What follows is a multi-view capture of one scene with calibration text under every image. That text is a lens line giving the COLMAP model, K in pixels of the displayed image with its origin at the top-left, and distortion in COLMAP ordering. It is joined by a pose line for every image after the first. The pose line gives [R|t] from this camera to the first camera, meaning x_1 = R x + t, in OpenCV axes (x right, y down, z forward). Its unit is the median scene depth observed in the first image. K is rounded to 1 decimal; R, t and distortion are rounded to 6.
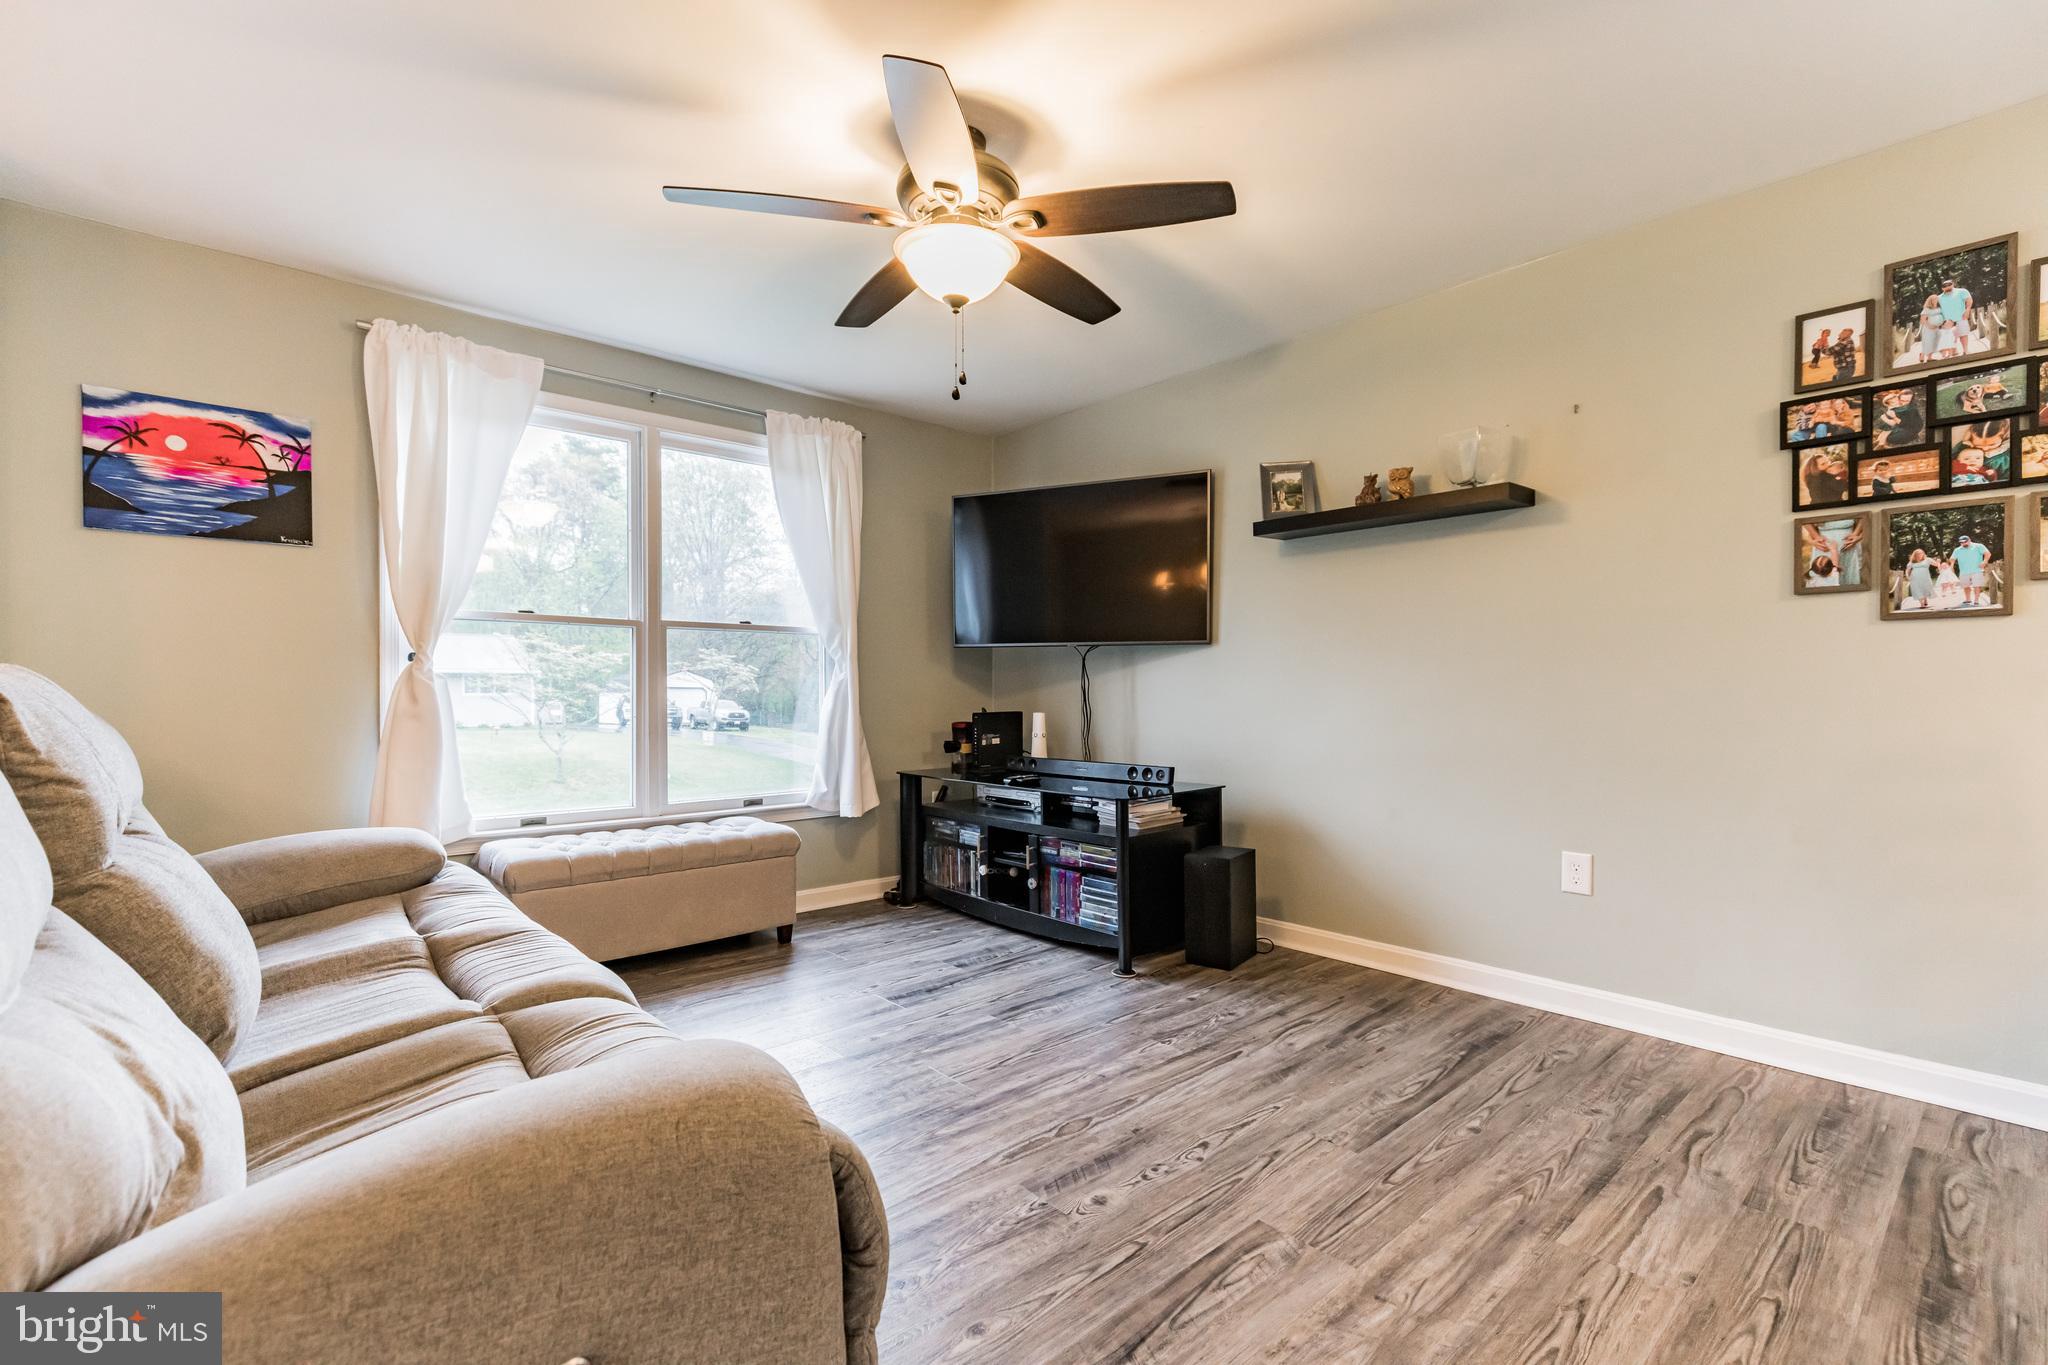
lens RADIAL K [[912.1, 0, 1028.6], [0, 912.1, 687.0], [0, 0, 1]] dist [0.002595, 0.000146]
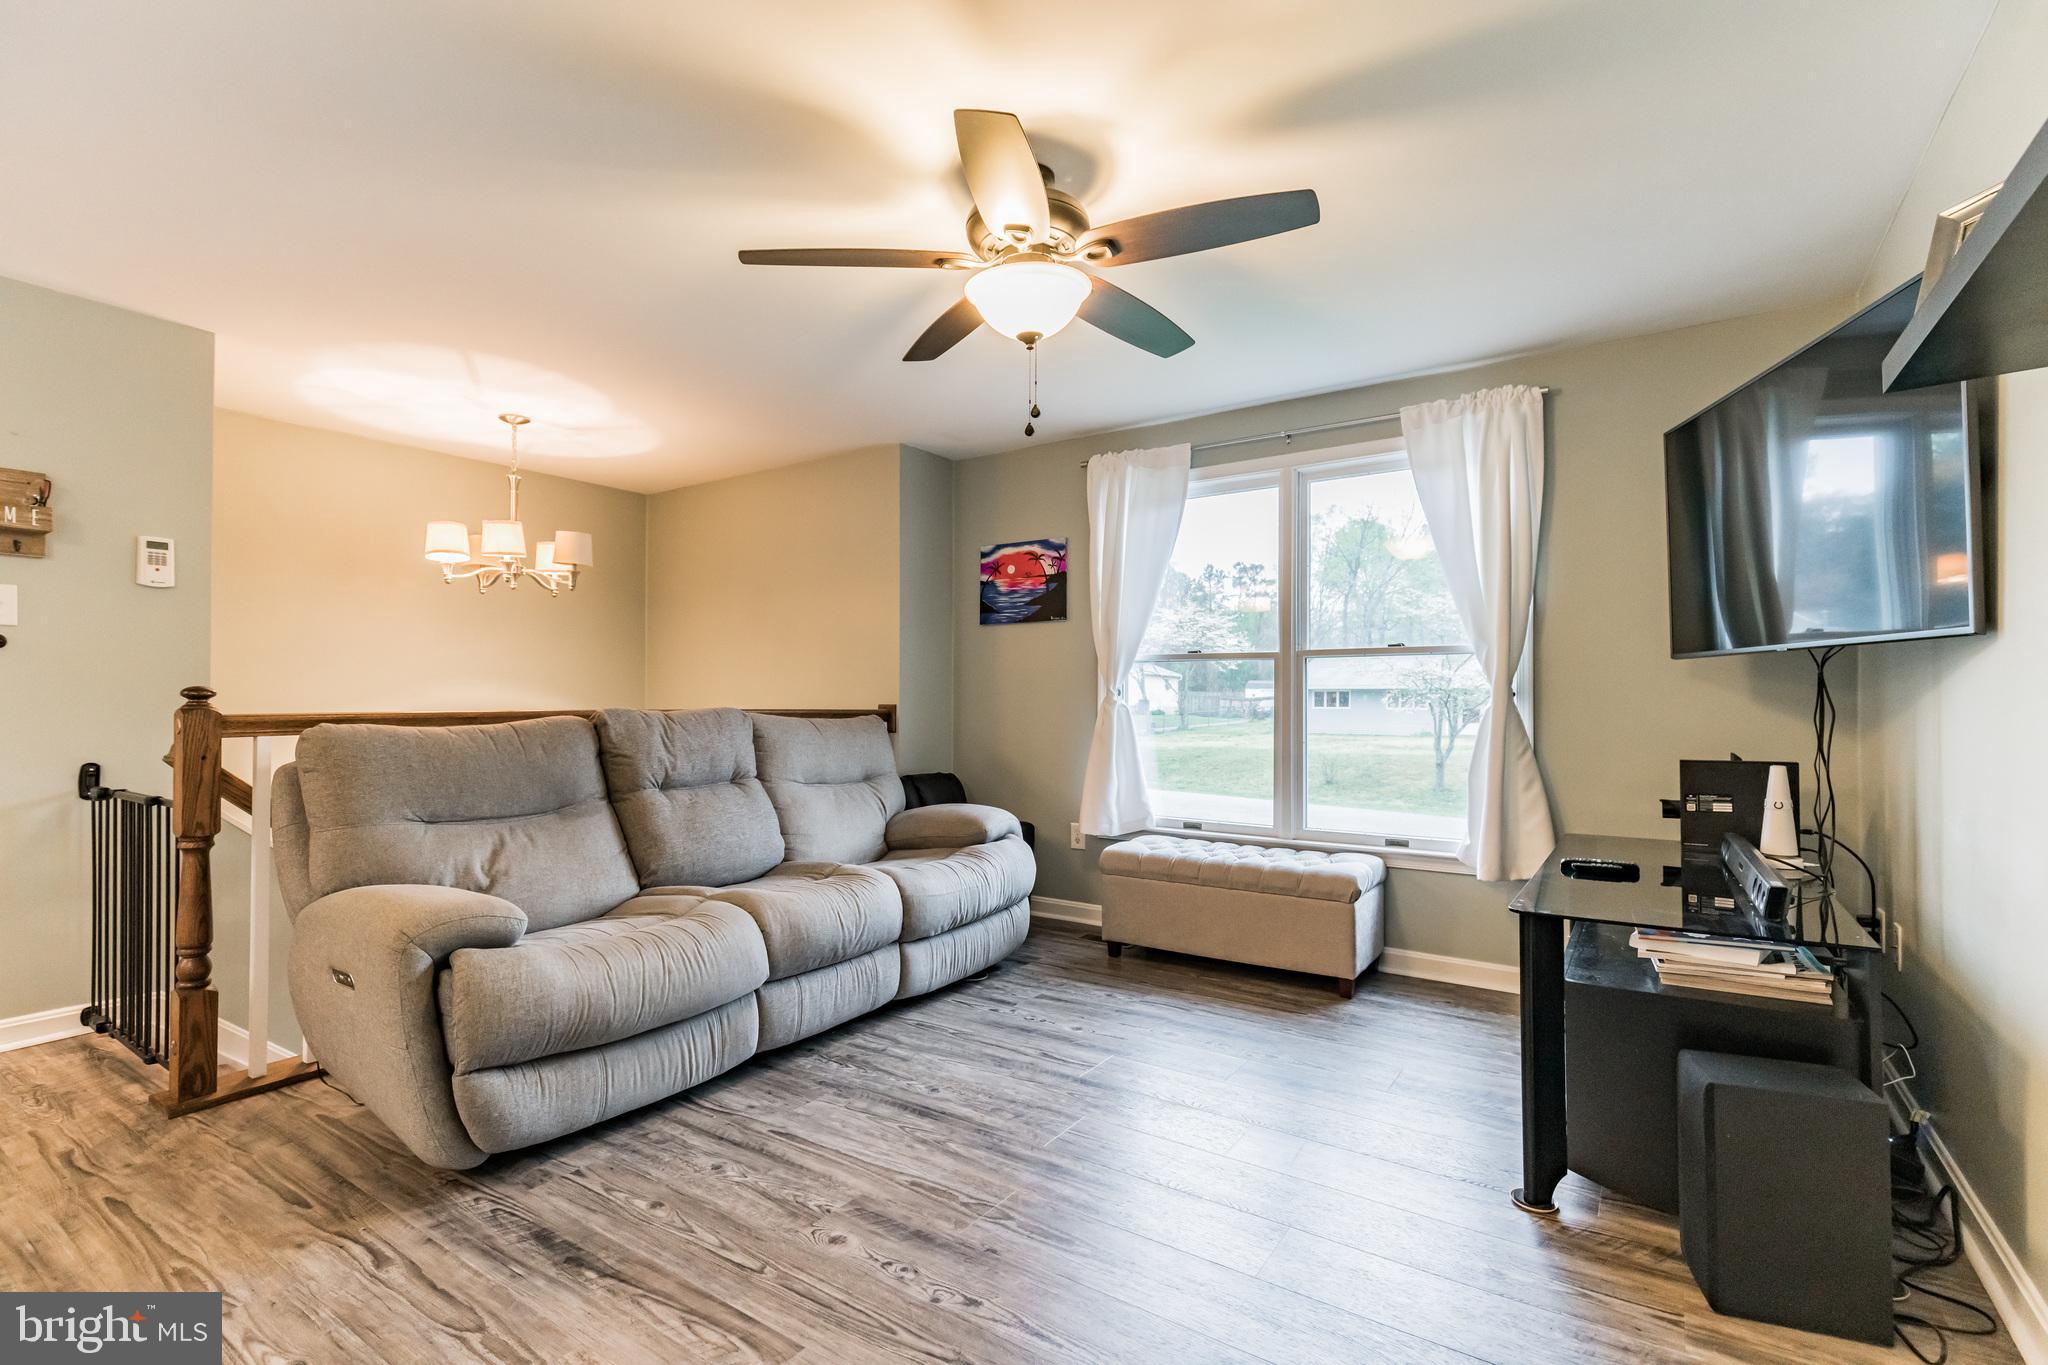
lens RADIAL K [[912.1, 0, 1028.6], [0, 912.1, 687.0], [0, 0, 1]] dist [0.002595, 0.000146]
pose [[0.252699, -0.017031, -0.967395, 0.680712], [-0.001746, 0.999835, -0.018058, -0.016877], [0.967543, 0.006253, 0.252628, 0.578908]]
